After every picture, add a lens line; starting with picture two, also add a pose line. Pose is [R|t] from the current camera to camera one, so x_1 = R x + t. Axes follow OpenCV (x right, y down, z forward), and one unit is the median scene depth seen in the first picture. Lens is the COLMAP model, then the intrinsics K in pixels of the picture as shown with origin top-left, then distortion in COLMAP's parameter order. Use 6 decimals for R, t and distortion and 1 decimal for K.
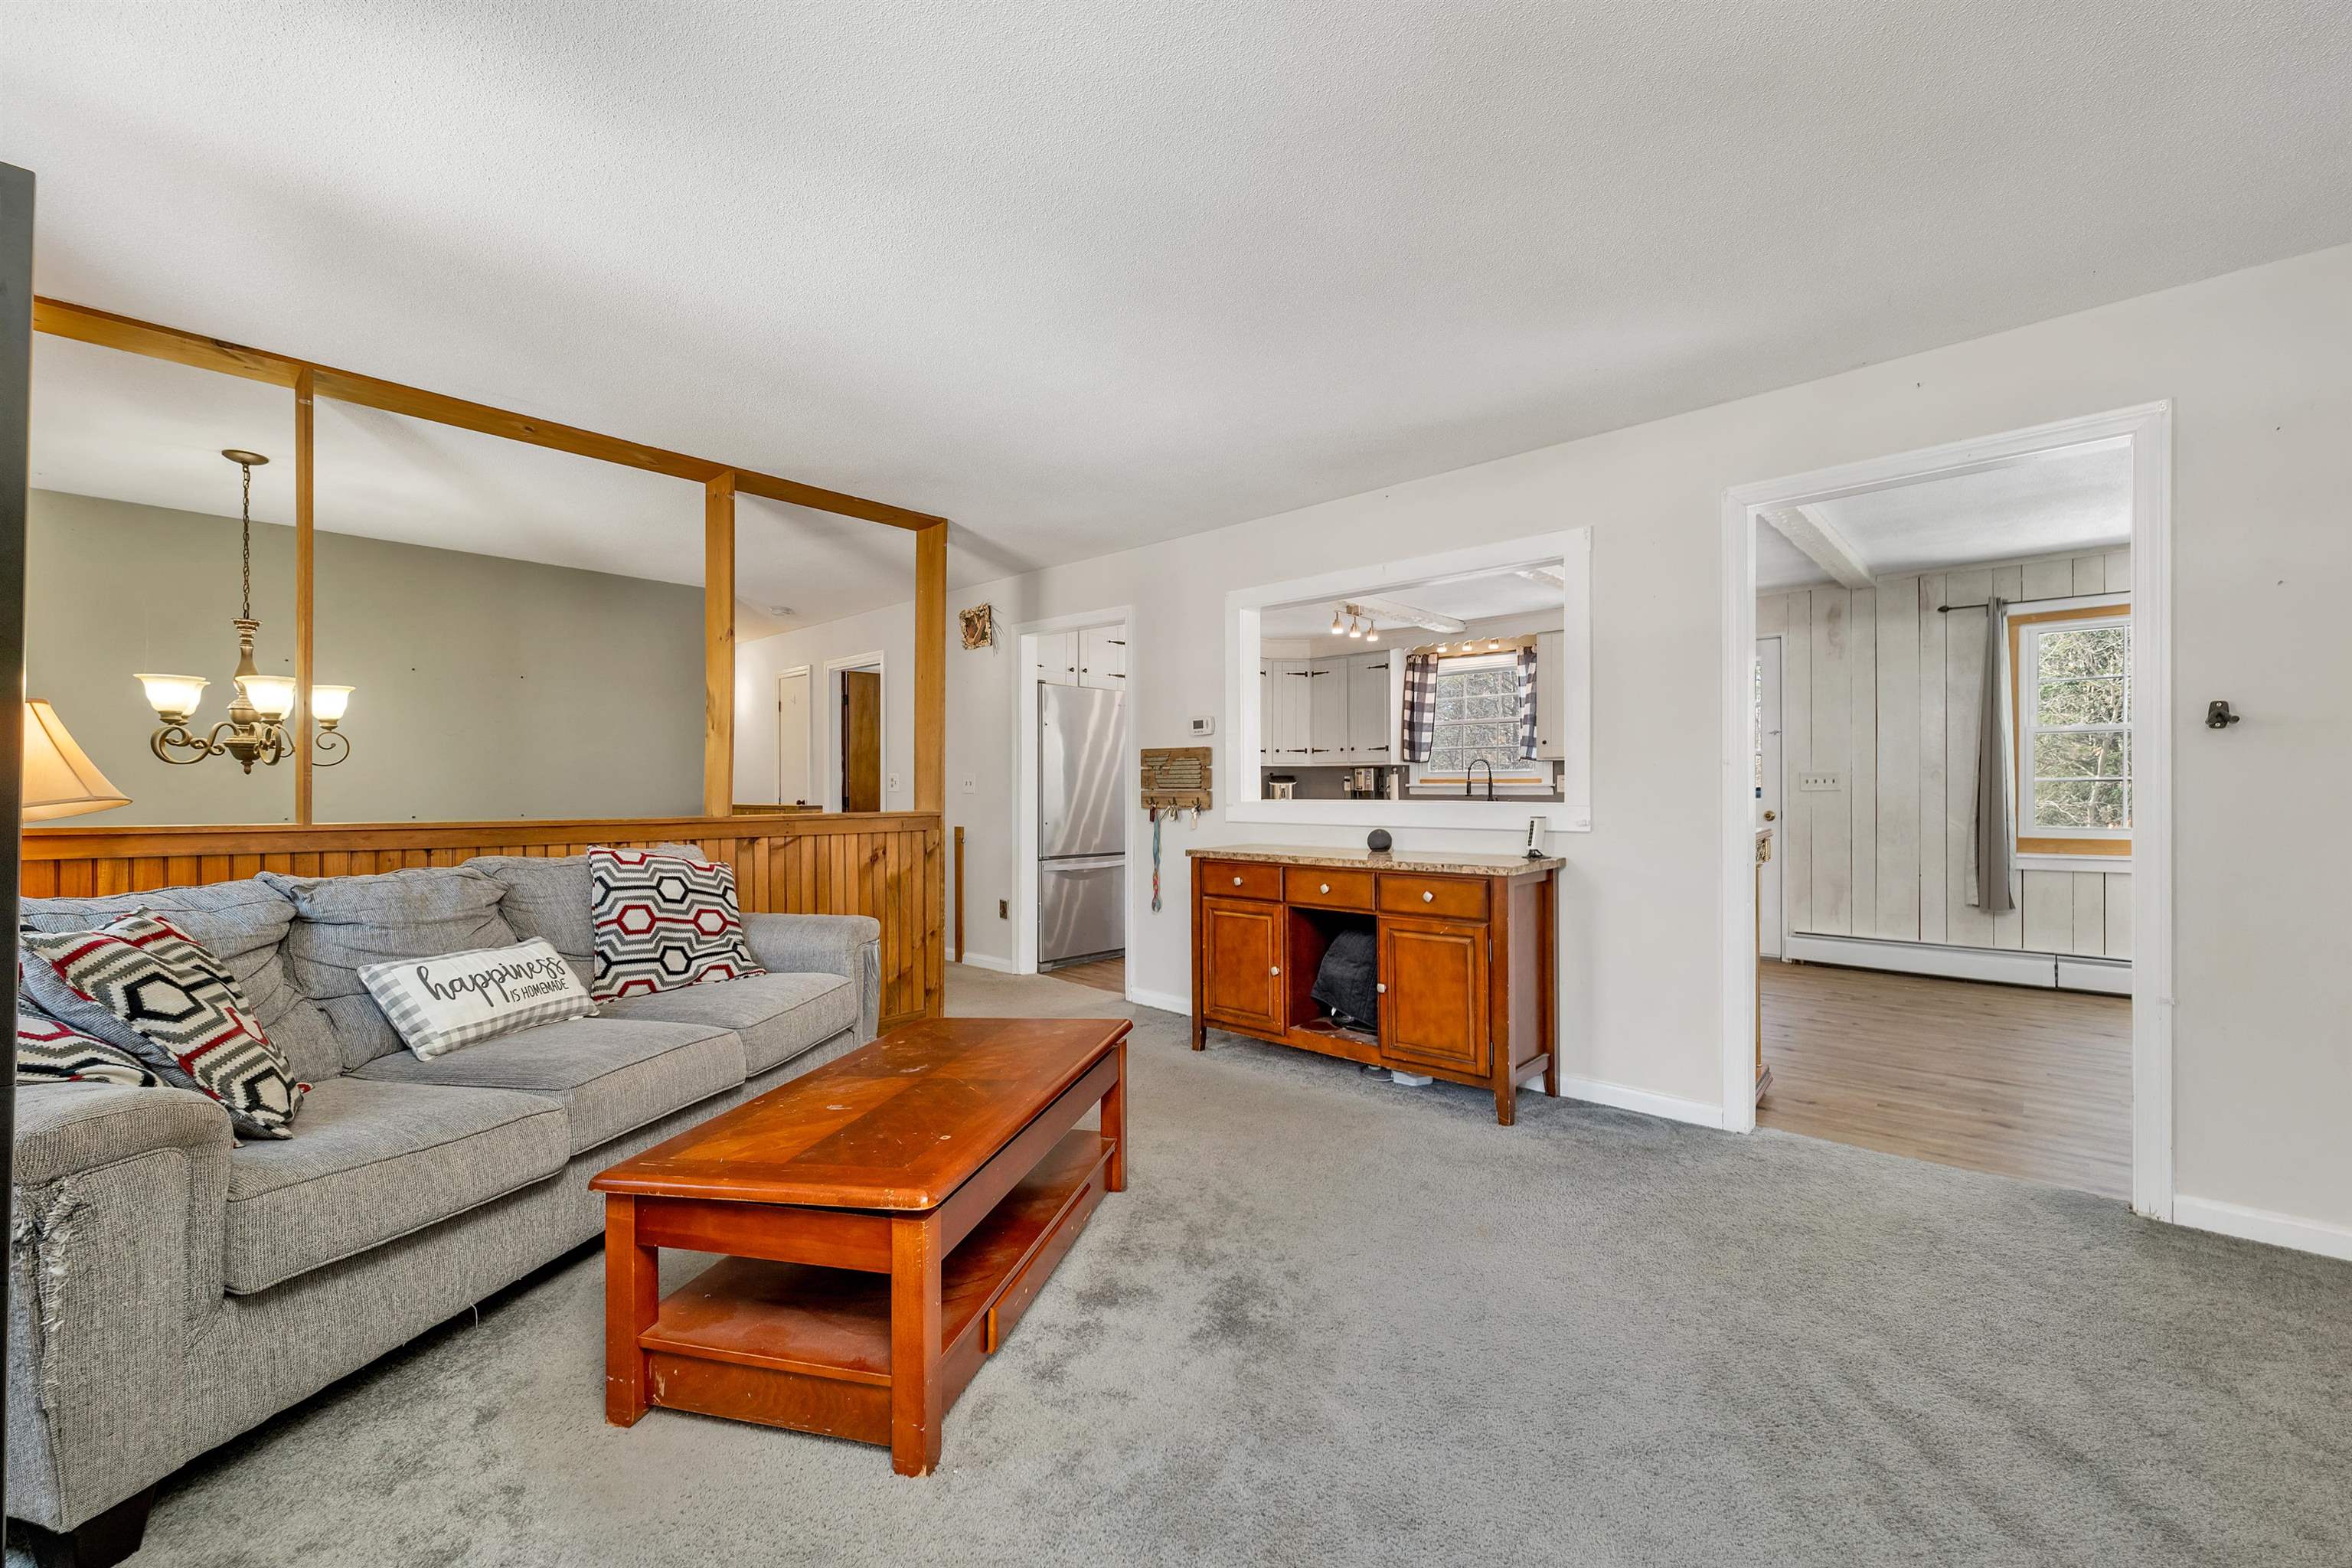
lens RADIAL K [[954.9, 0, 1174.5], [0, 954.9, 788.0], [0, 0, 1]] dist [0.001116, 0.000480]
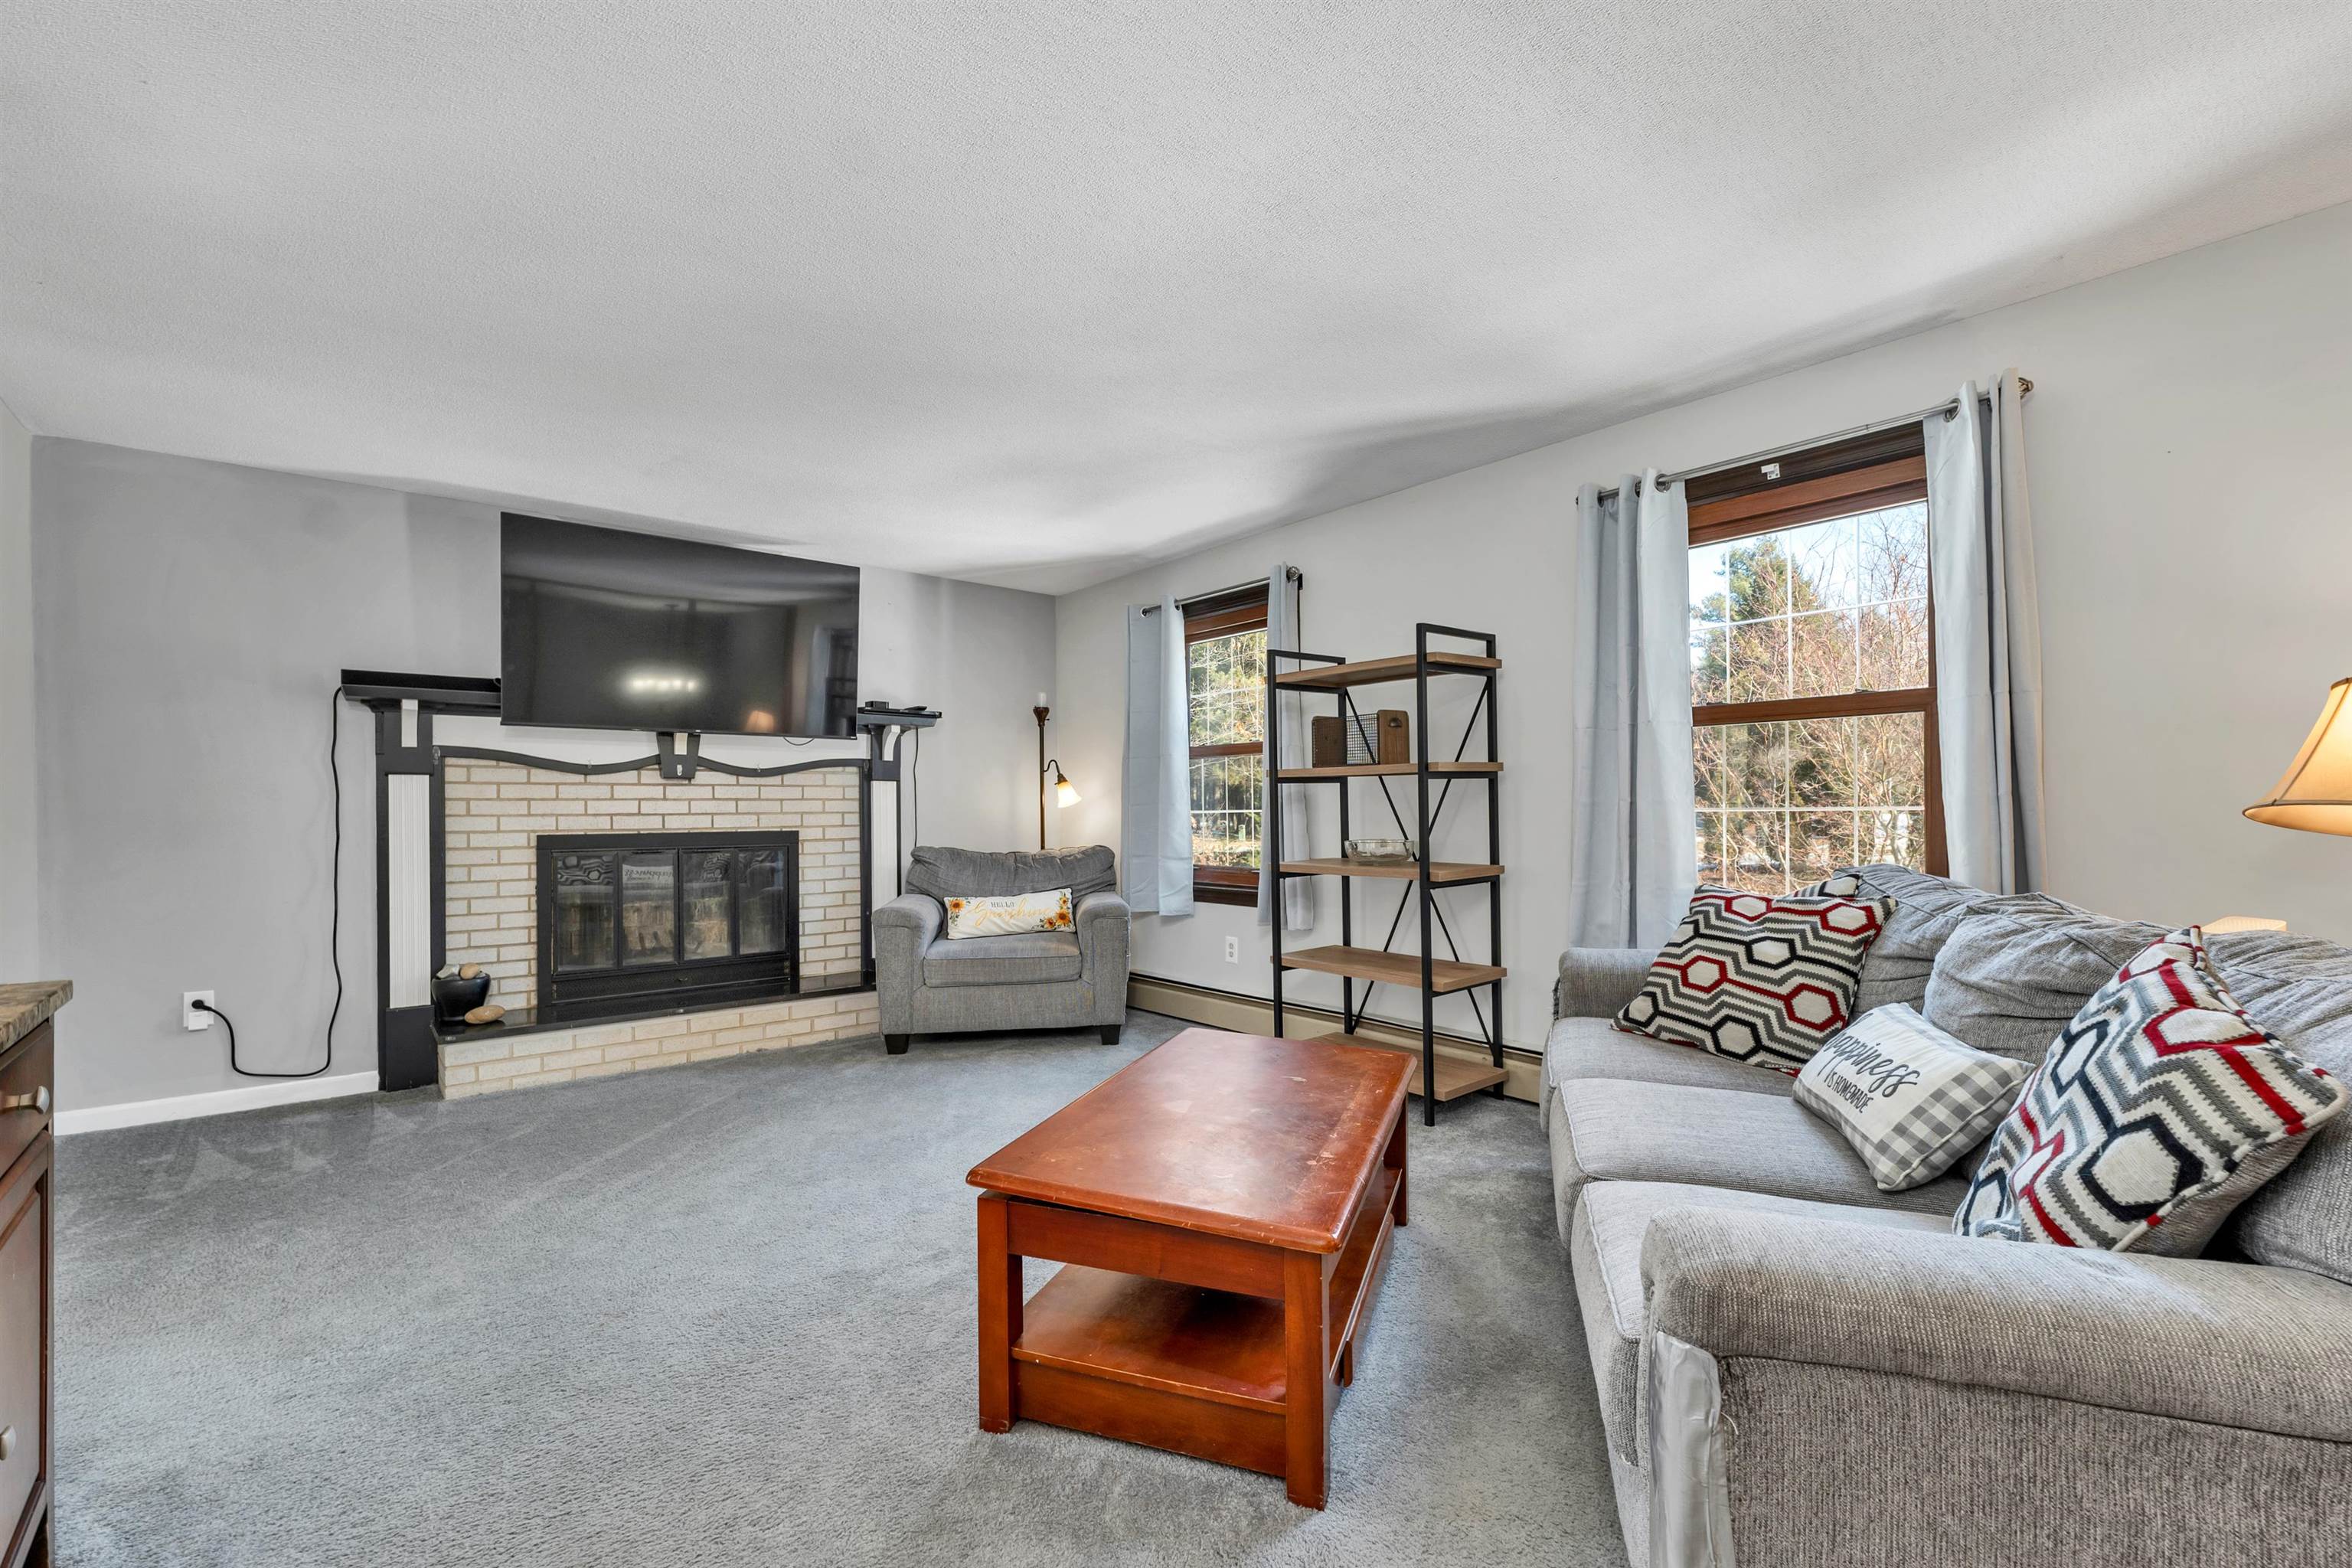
lens RADIAL K [[954.9, 0, 1180.8], [0, 954.9, 803.0], [0, 0, 1]] dist [0.001116, 0.000480]
pose [[-0.992399, 0.005693, 0.122931, -0.102516], [0.004828, 0.999961, -0.007337, -0.000024], [-0.122968, -0.006688, -0.992388, 0.754564]]
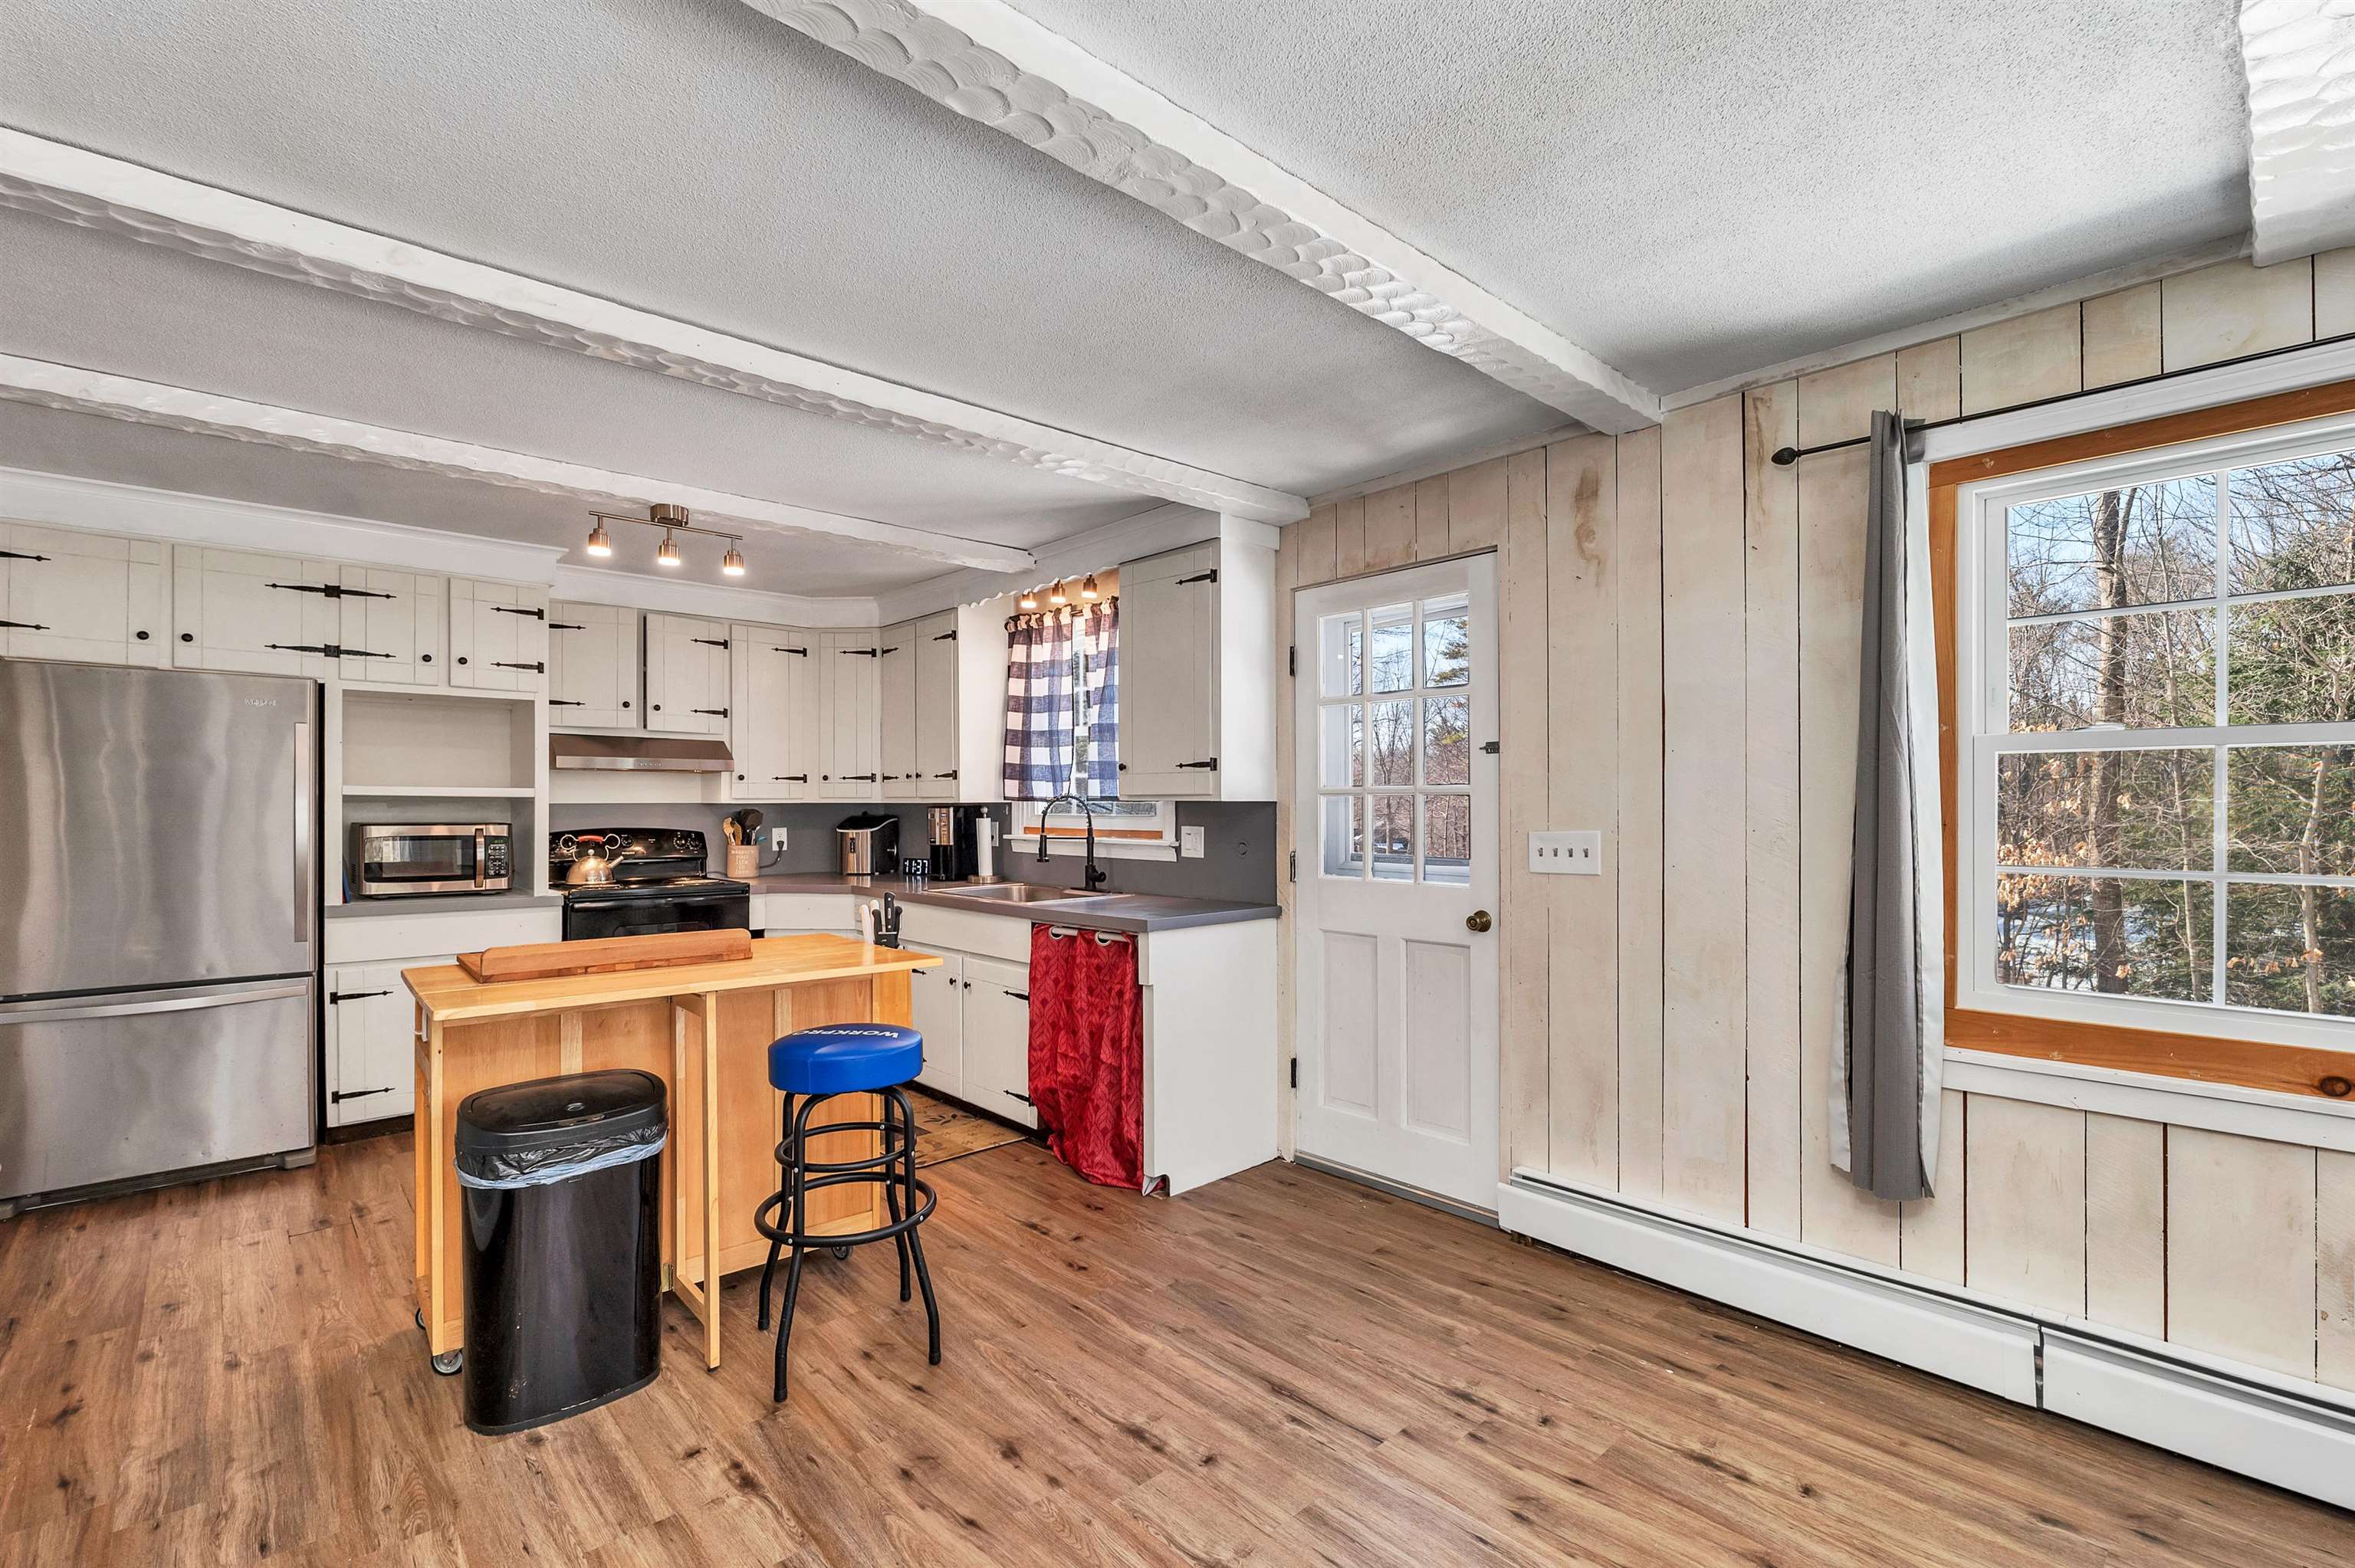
lens RADIAL K [[1045.2, 0, 1171.4], [0, 1045.2, 800.1], [0, 0, 1]] dist [-0.002043, 0.000306]
pose [[0.996885, -0.000243, -0.078865, 0.513886], [-0.000026, 0.999994, -0.003400, -0.030273], [0.078865, 0.003391, 0.996880, 0.467363]]
